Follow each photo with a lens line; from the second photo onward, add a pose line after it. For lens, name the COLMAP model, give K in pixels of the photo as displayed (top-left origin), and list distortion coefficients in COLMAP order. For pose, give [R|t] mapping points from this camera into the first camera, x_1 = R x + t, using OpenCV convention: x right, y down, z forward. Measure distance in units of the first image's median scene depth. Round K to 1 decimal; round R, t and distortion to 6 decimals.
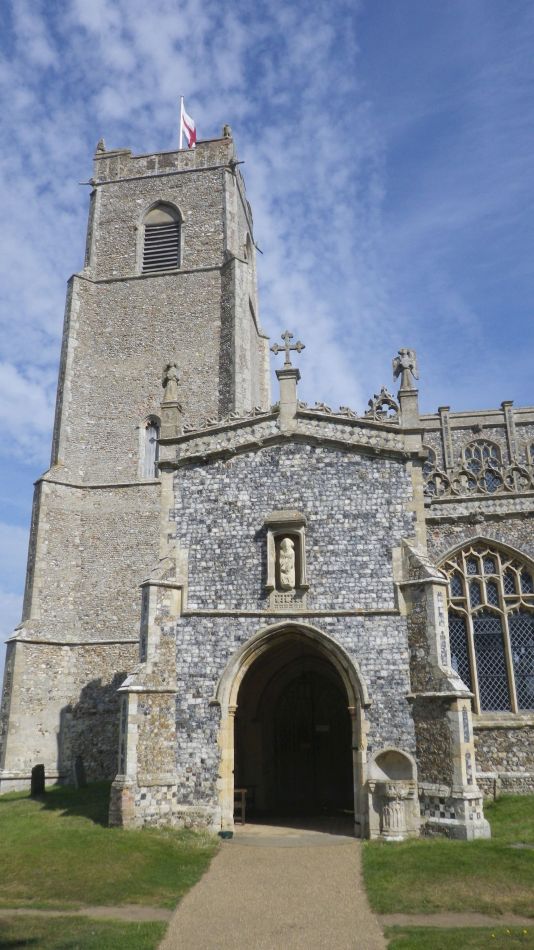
lens RADIAL K [[783.2, 0, 259.2], [0, 783.2, 465.4], [0, 0, 1]] dist [-0.000514, -0.007834]
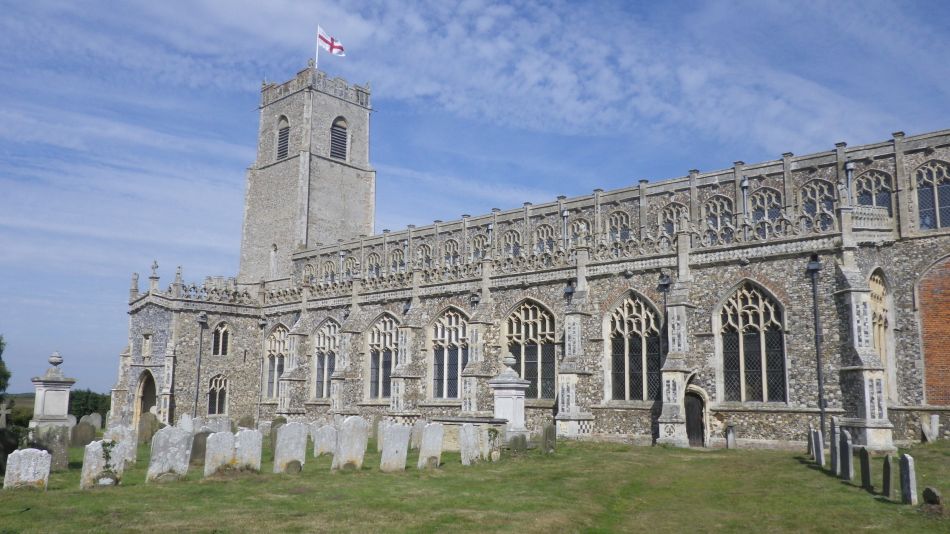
lens RADIAL K [[783.2, 0, 468.6], [0, 783.2, 274.9], [0, 0, 1]] dist [-0.000514, -0.007834]
pose [[0.848067, -0.066268, -0.525730, 2.488534], [0.156038, 0.979389, 0.128257, -0.315921], [0.506394, -0.190804, 0.840927, -0.757929]]
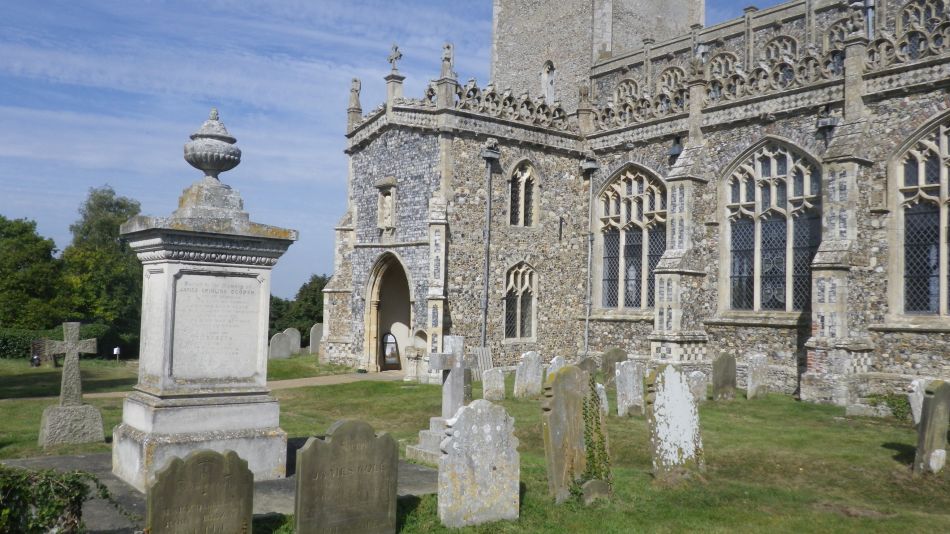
lens RADIAL K [[783.2, 0, 471.0], [0, 783.2, 273.5], [0, 0, 1]] dist [-0.000514, -0.007834]
pose [[0.733579, -0.001632, -0.679602, 1.147222], [0.192497, 0.959543, 0.205482, -0.042395], [0.651772, -0.281559, 0.704214, -0.006846]]
